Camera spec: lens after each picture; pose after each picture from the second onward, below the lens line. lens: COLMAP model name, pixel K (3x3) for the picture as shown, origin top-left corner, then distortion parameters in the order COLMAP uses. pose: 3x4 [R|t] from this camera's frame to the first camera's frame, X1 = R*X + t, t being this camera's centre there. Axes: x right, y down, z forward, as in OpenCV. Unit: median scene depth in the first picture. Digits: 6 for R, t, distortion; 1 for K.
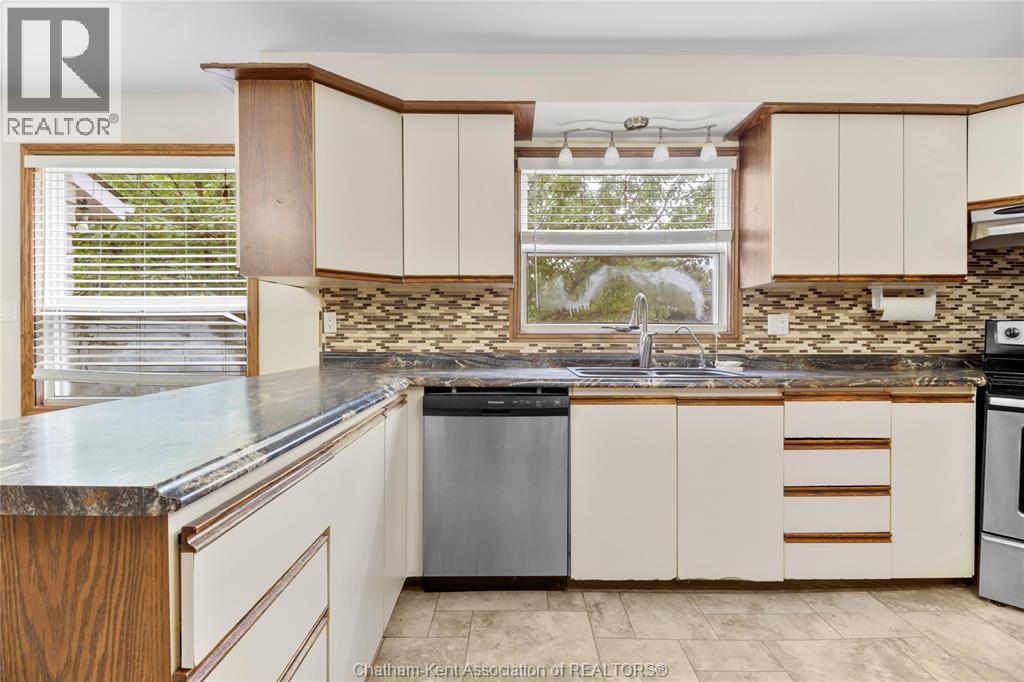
lens RADIAL K [[443.7, 0, 513.1], [0, 443.7, 334.9], [0, 0, 1]] dist [-0.000430, -0.000748]
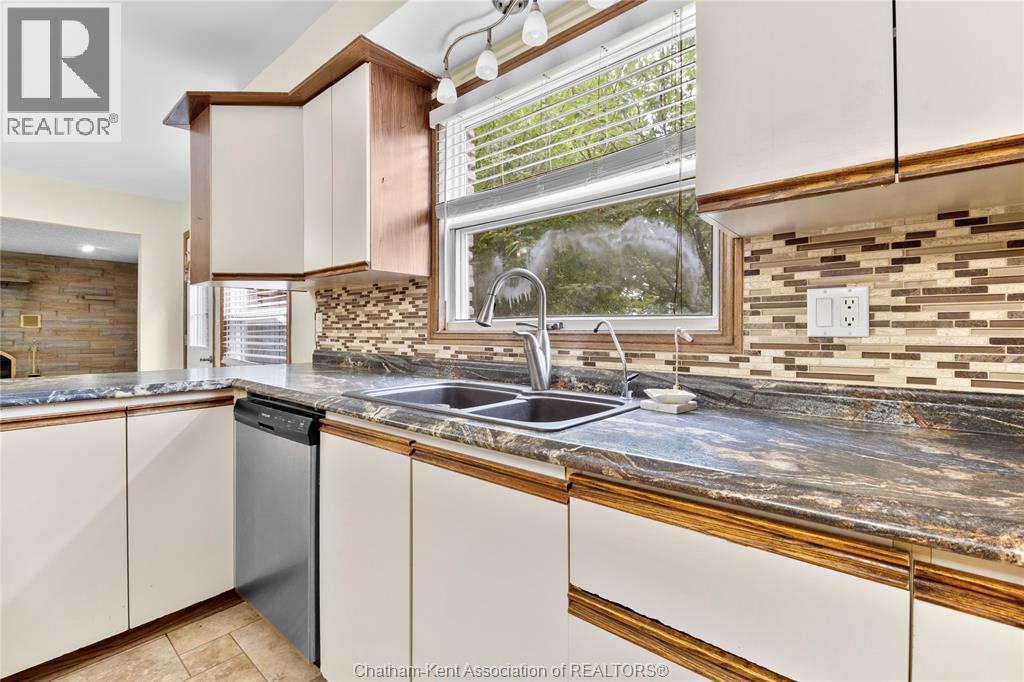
lens RADIAL K [[443.7, 0, 518.3], [0, 443.7, 332.1], [0, 0, 1]] dist [-0.000430, -0.000748]
pose [[0.766039, 0.000043, -0.642794, 0.636116], [-0.002806, 0.999991, -0.003277, -0.002638], [0.642788, 0.004313, 0.766032, 0.489124]]
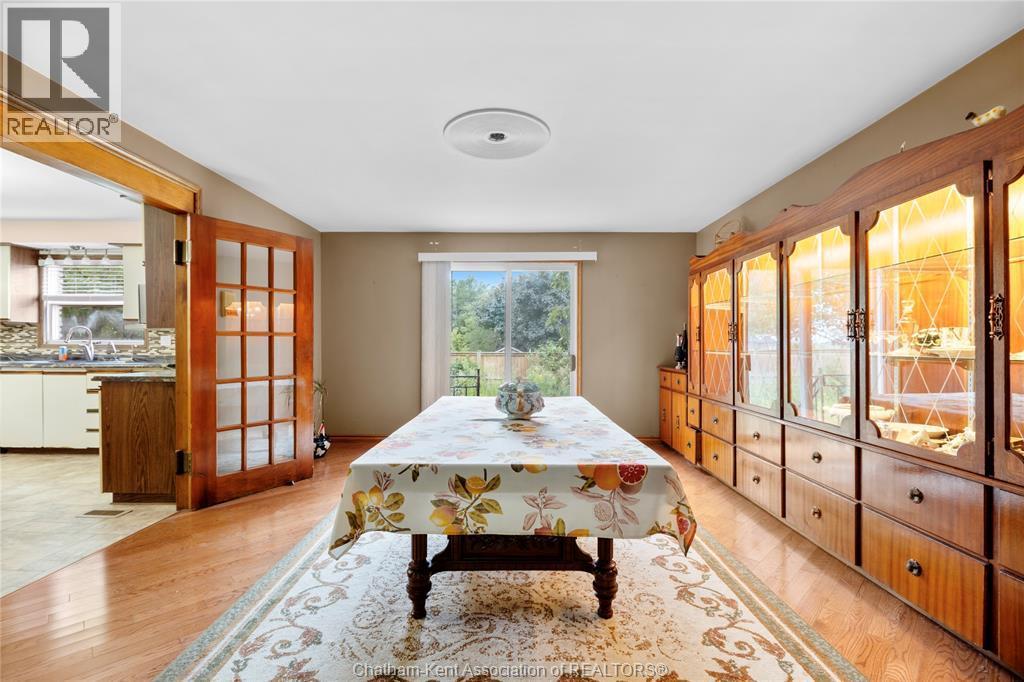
lens RADIAL K [[456.5, 0, 507.5], [0, 456.5, 346.2], [0, 0, 1]] dist [0.002692, -0.000302]
pose [[0.999717, 0.005472, -0.023149, 2.223459], [-0.005387, 0.999978, 0.003749, -0.015525], [0.023169, -0.003623, 0.999725, -1.072667]]
